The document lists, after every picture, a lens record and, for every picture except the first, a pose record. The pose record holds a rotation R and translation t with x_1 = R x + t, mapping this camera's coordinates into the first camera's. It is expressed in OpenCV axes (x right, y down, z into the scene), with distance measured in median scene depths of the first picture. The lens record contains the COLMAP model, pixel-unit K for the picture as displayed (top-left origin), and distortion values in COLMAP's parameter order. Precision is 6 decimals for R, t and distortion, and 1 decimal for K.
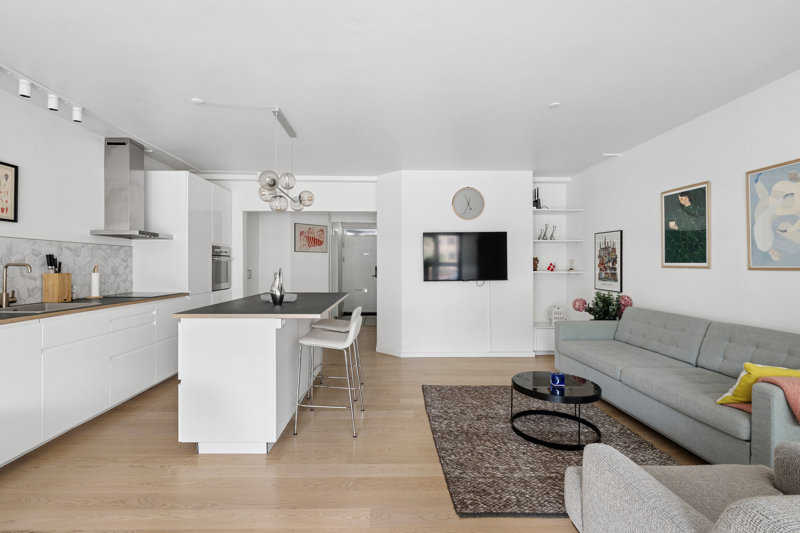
lens RADIAL K [[375.5, 0, 388.3], [0, 375.5, 264.8], [0, 0, 1]] dist [0.000396, -0.000196]
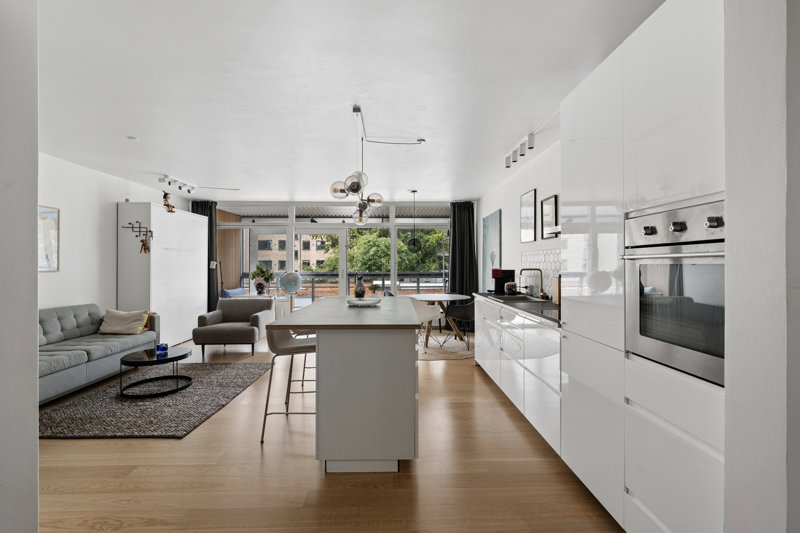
lens RADIAL K [[348.1, 0, 398.2], [0, 348.1, 263.8], [0, 0, 1]] dist [-0.001445, -0.000514]
pose [[-0.999988, -0.000773, -0.004802, -0.331023], [-0.000752, 0.999991, -0.004237, -0.011161], [0.004805, -0.004233, -0.999979, 1.714939]]
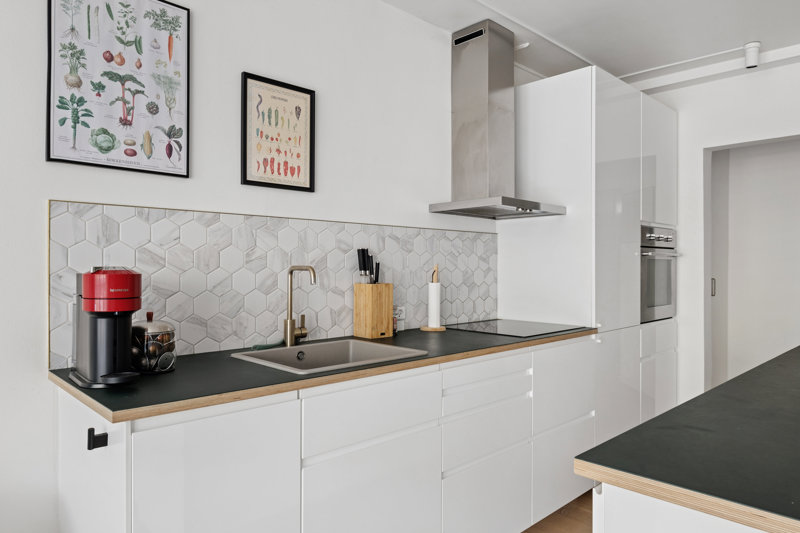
lens RADIAL K [[533.4, 0, 400.0], [0, 533.4, 266.5], [0, 0, 1]] dist [-0.005487, -0.001533]
pose [[0.685407, 0.000200, -0.728160, -0.249858], [0.001051, 0.999999, 0.001264, -0.002516], [0.728159, -0.001632, 0.685406, 0.424693]]
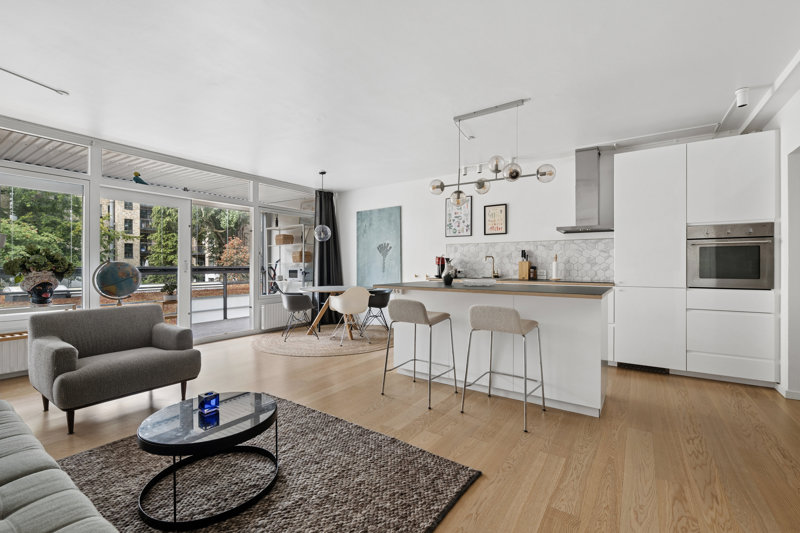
lens RADIAL K [[348.1, 0, 398.2], [0, 348.1, 263.8], [0, 0, 1]] dist [-0.001445, -0.000514]
pose [[-0.585791, -0.006639, -0.810435, 0.562043], [-0.001359, 0.999973, -0.007209, 0.037435], [0.810461, -0.003122, -0.585784, 1.219265]]
